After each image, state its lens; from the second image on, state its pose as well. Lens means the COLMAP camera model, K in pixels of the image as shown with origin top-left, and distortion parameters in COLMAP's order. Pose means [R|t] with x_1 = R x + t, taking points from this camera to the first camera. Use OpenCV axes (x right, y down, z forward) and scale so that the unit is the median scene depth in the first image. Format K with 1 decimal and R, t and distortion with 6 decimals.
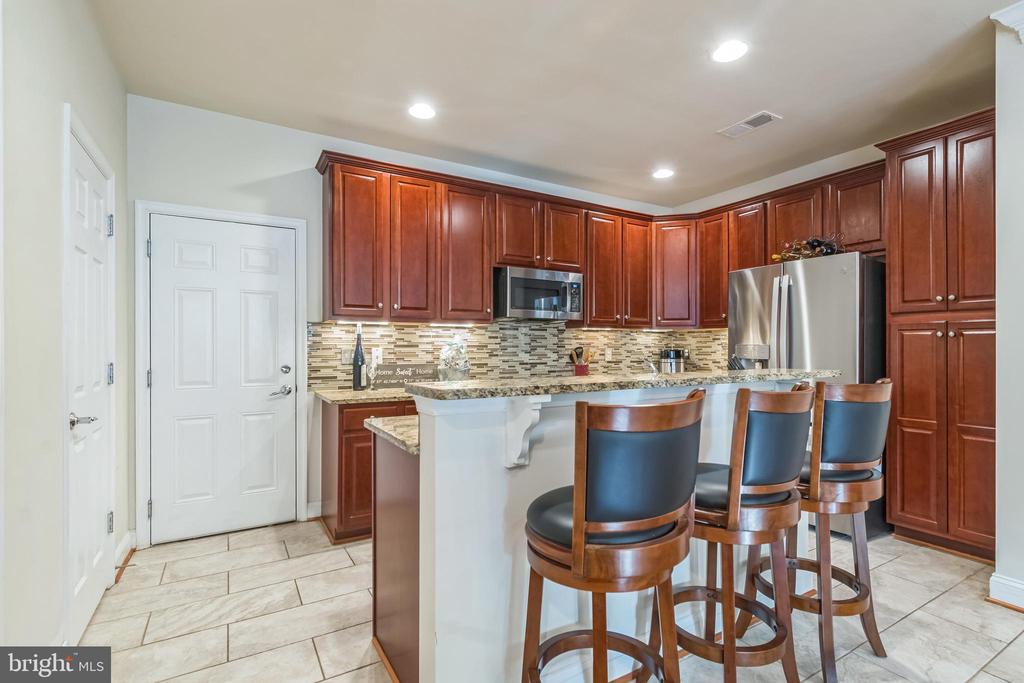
lens RADIAL K [[474.1, 0, 515.9], [0, 474.1, 347.1], [0, 0, 1]] dist [-0.002014, -0.000205]
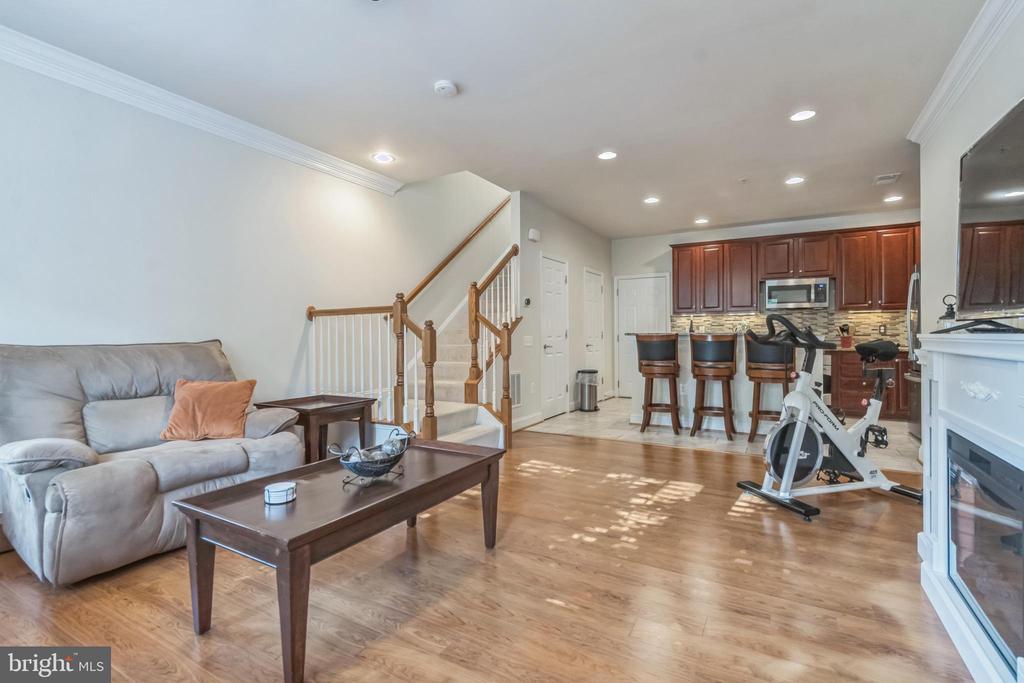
lens RADIAL K [[469.3, 0, 514.8], [0, 469.3, 336.7], [0, 0, 1]] dist [0.000652, 0.000120]
pose [[0.494957, 0.001410, -0.868916, 1.083205], [0.002980, 0.999990, 0.003320, 0.036884], [0.868912, -0.004233, 0.494948, -0.739480]]
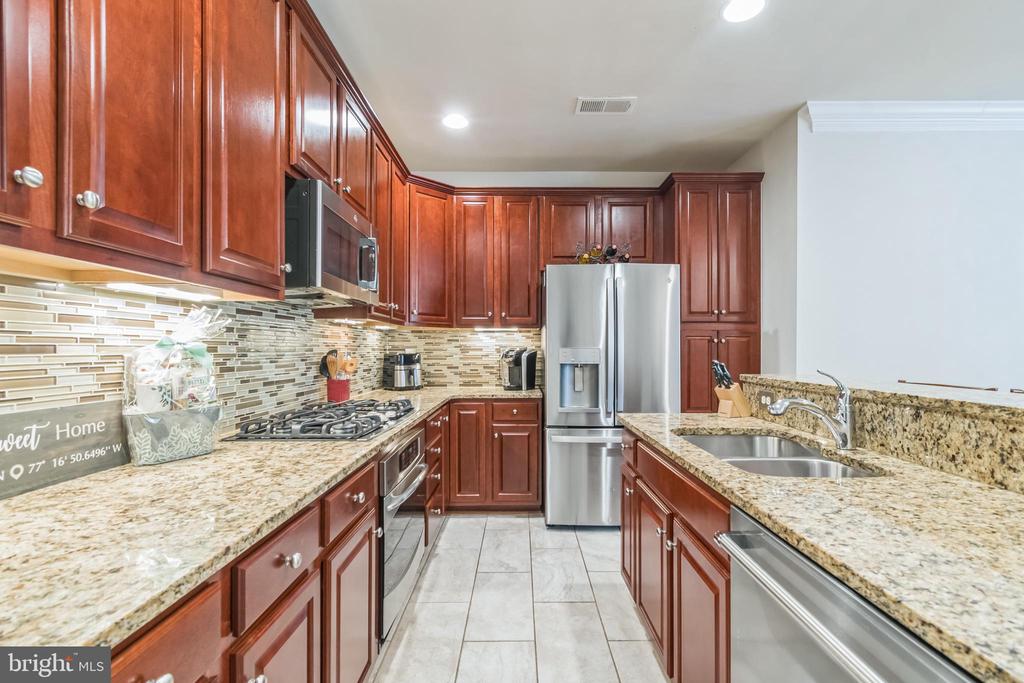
lens RADIAL K [[474.1, 0, 515.9], [0, 474.1, 347.1], [0, 0, 1]] dist [-0.002014, -0.000205]
pose [[0.510487, 0.004368, 0.859874, -0.324420], [-0.003331, 0.999990, -0.003102, -0.003563], [-0.859879, -0.001281, 0.510496, 0.598749]]
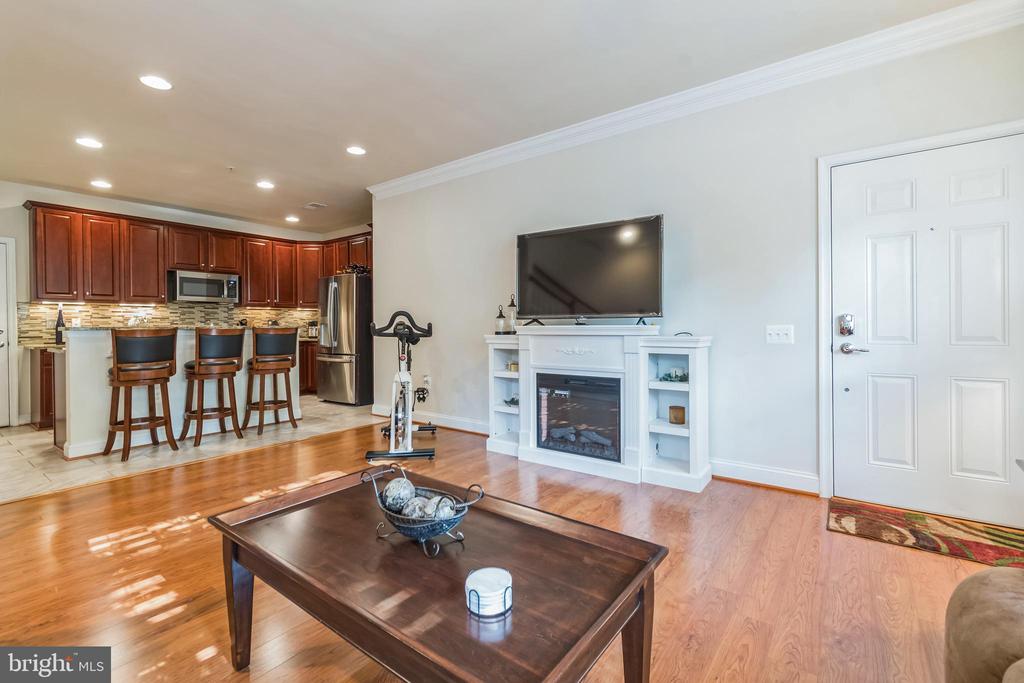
lens RADIAL K [[458.0, 0, 516.9], [0, 458.0, 329.4], [0, 0, 1]] dist [-0.001493, -0.000303]
pose [[0.917515, -0.010643, 0.397558, 0.446153], [0.008136, 0.999935, 0.007994, 0.036528], [-0.397617, -0.004100, 0.917542, -0.981115]]
